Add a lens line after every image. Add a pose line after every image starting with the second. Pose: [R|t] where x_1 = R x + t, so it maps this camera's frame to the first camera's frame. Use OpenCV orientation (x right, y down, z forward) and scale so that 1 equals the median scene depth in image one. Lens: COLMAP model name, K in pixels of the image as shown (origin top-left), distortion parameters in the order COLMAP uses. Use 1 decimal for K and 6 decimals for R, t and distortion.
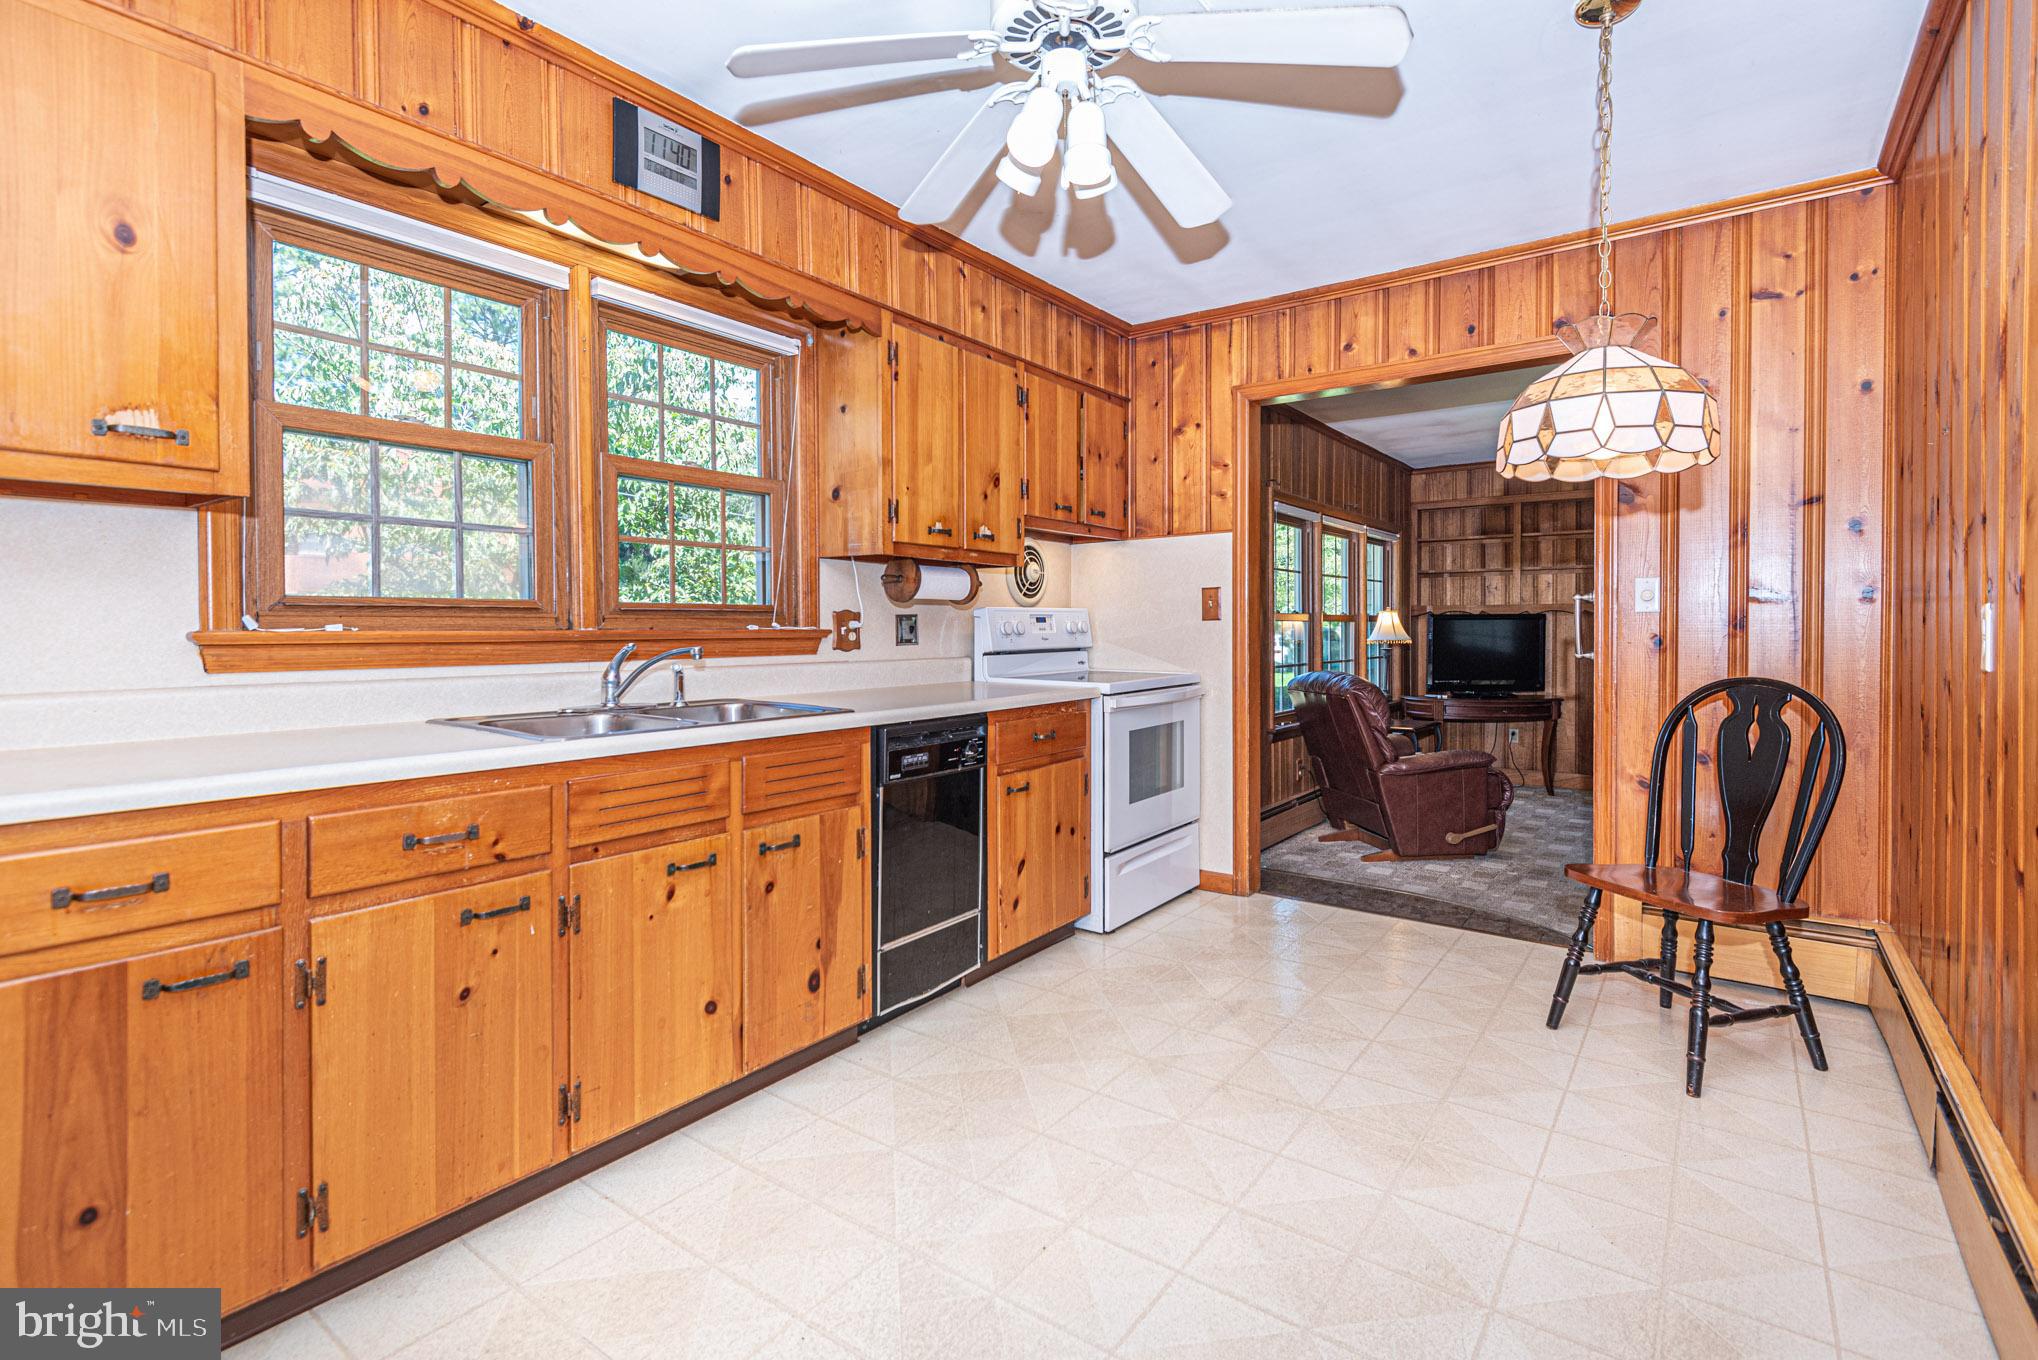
lens RADIAL K [[953.2, 0, 1018.7], [0, 953.2, 638.4], [0, 0, 1]] dist [0.019549, -0.001677]
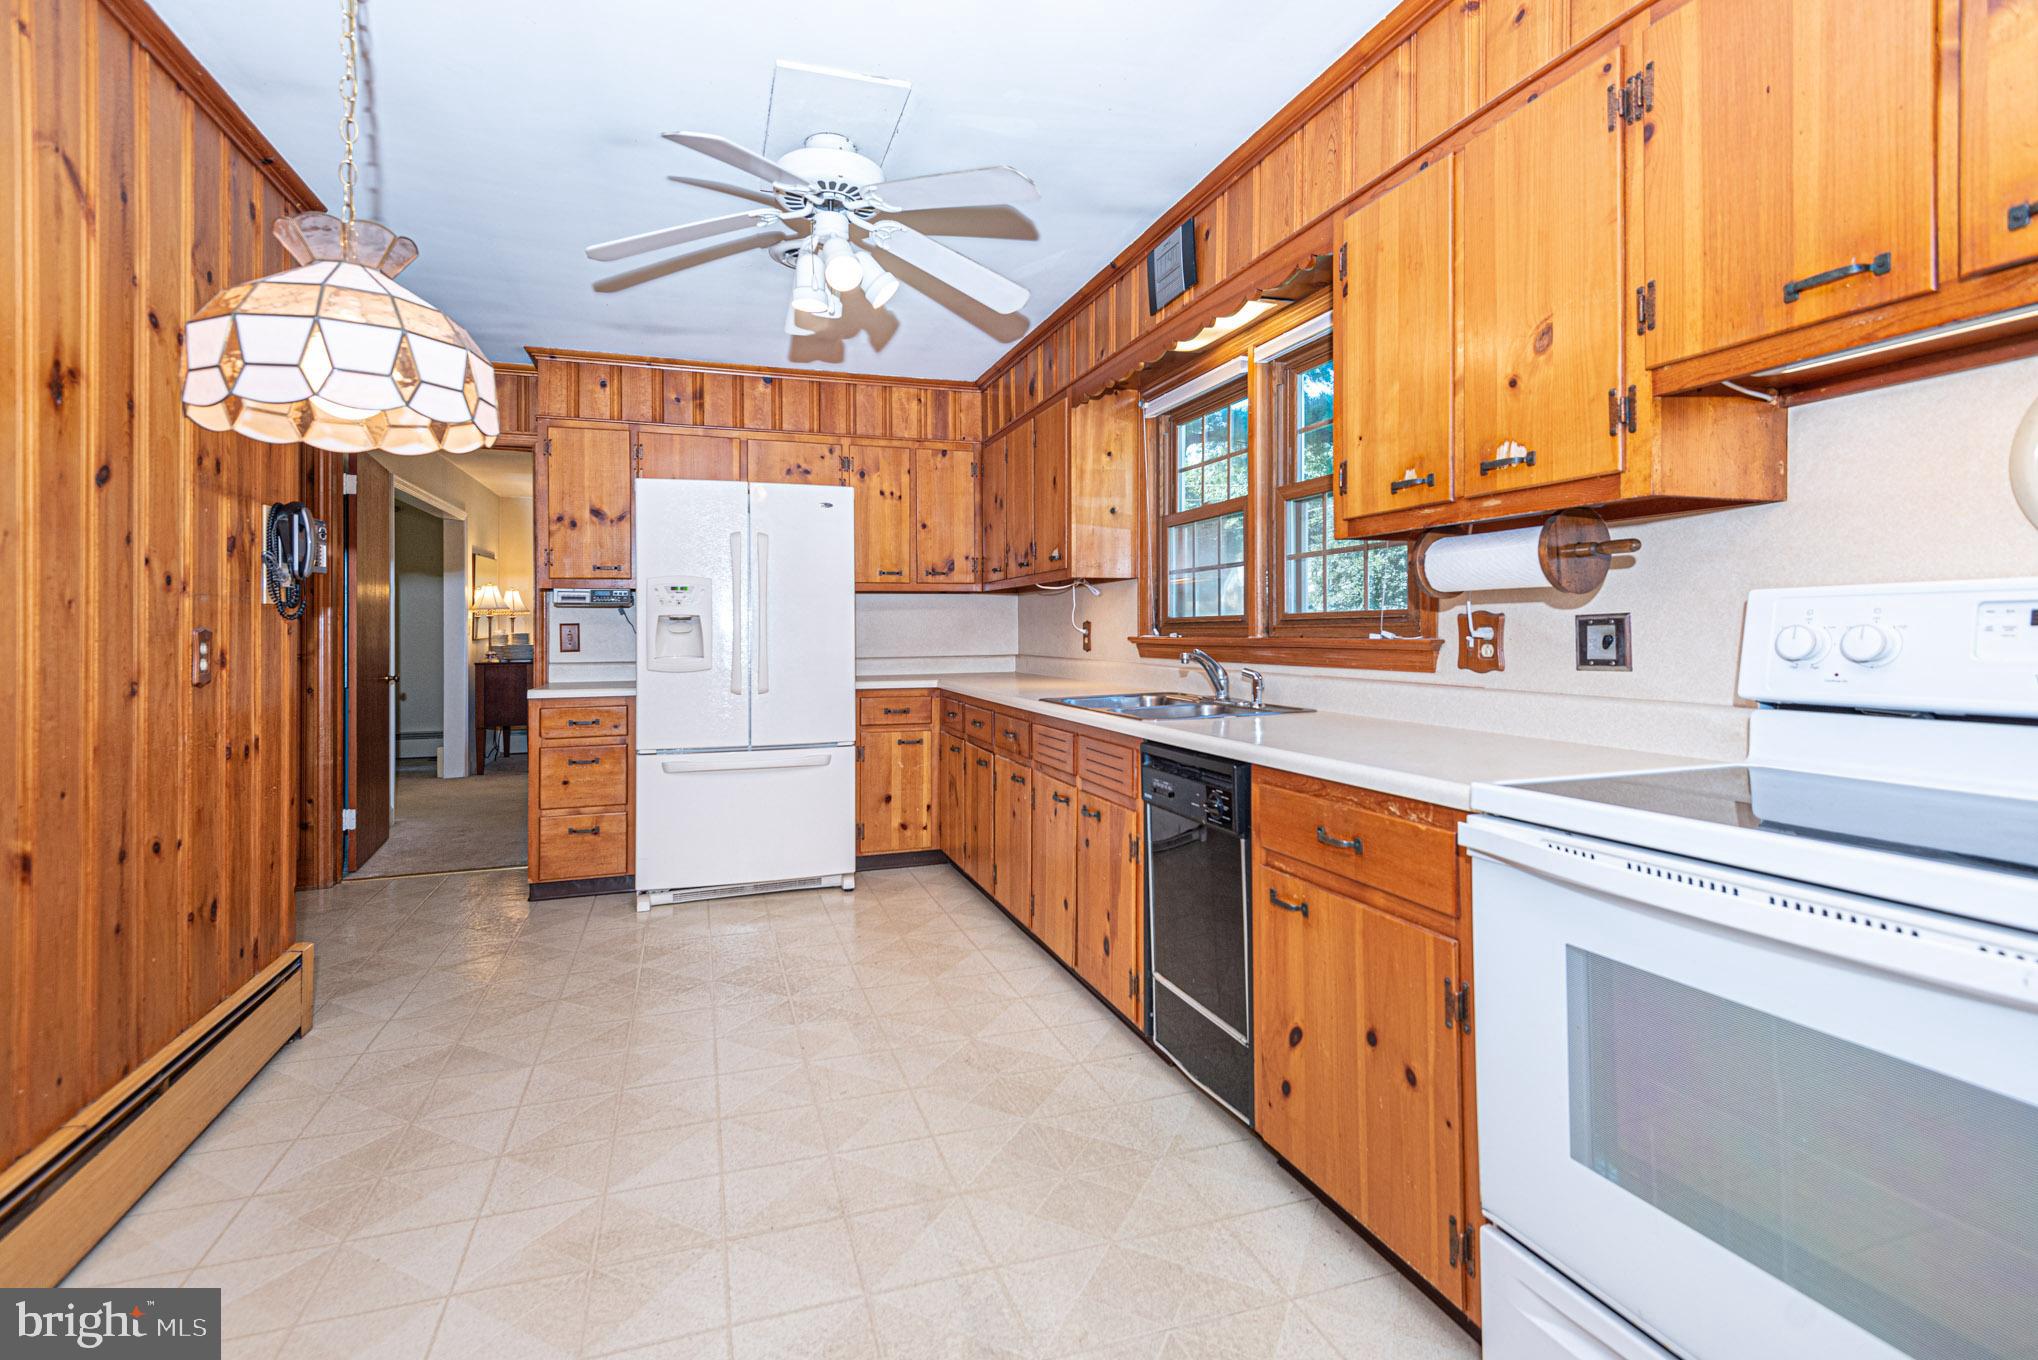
lens RADIAL K [[953.2, 0, 1024.1], [0, 953.2, 625.4], [0, 0, 1]] dist [0.019549, -0.001677]
pose [[-0.571970, -0.004792, -0.820261, 0.595638], [-0.006729, 0.999977, -0.001150, -0.018098], [0.820247, 0.004862, -0.571989, 1.195982]]
